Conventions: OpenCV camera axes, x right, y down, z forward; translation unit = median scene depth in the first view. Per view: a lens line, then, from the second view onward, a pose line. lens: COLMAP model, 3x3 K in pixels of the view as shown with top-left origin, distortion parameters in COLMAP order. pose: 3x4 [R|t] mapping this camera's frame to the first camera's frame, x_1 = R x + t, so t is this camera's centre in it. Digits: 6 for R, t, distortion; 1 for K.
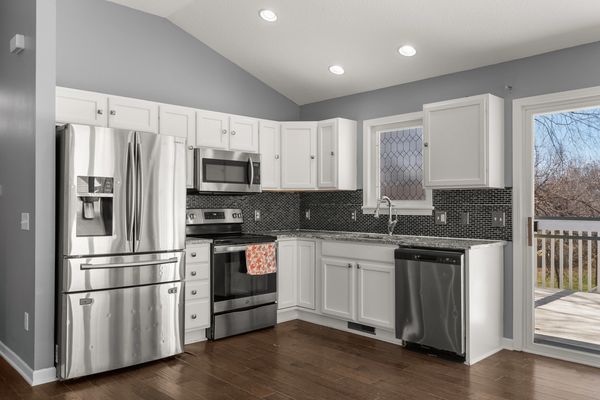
lens RADIAL K [[478.1, 0, 299.5], [0, 478.1, 200.6], [0, 0, 1]] dist [0.007684, 0.001424]
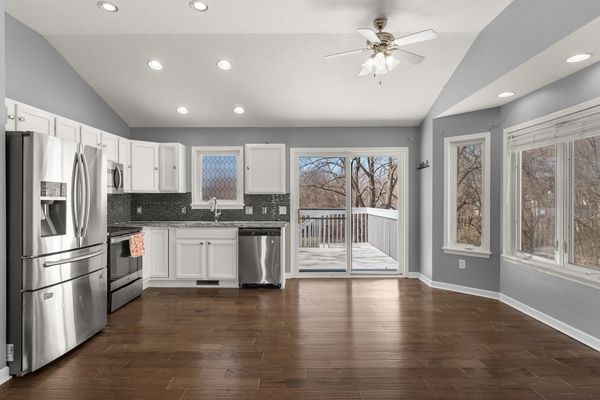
lens RADIAL K [[333.2, 0, 298.1], [0, 333.2, 201.3], [0, 0, 1]] dist [0.005294, 0.001571]
pose [[0.698603, -0.006384, 0.715481, -0.439170], [-0.004934, 0.999893, 0.013739, -0.014082], [-0.715493, -0.013128, 0.698497, 0.041185]]
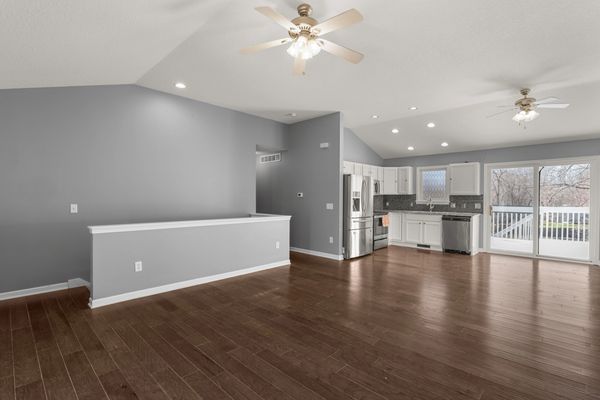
lens RADIAL K [[290.0, 0, 297.7], [0, 290.0, 199.9], [0, 0, 1]] dist [0.000804, 0.000393]
pose [[0.999190, 0.003539, 0.040093, -0.649298], [-0.004280, 0.999822, 0.018387, -0.022034], [-0.040021, -0.018544, 0.999027, -0.601536]]
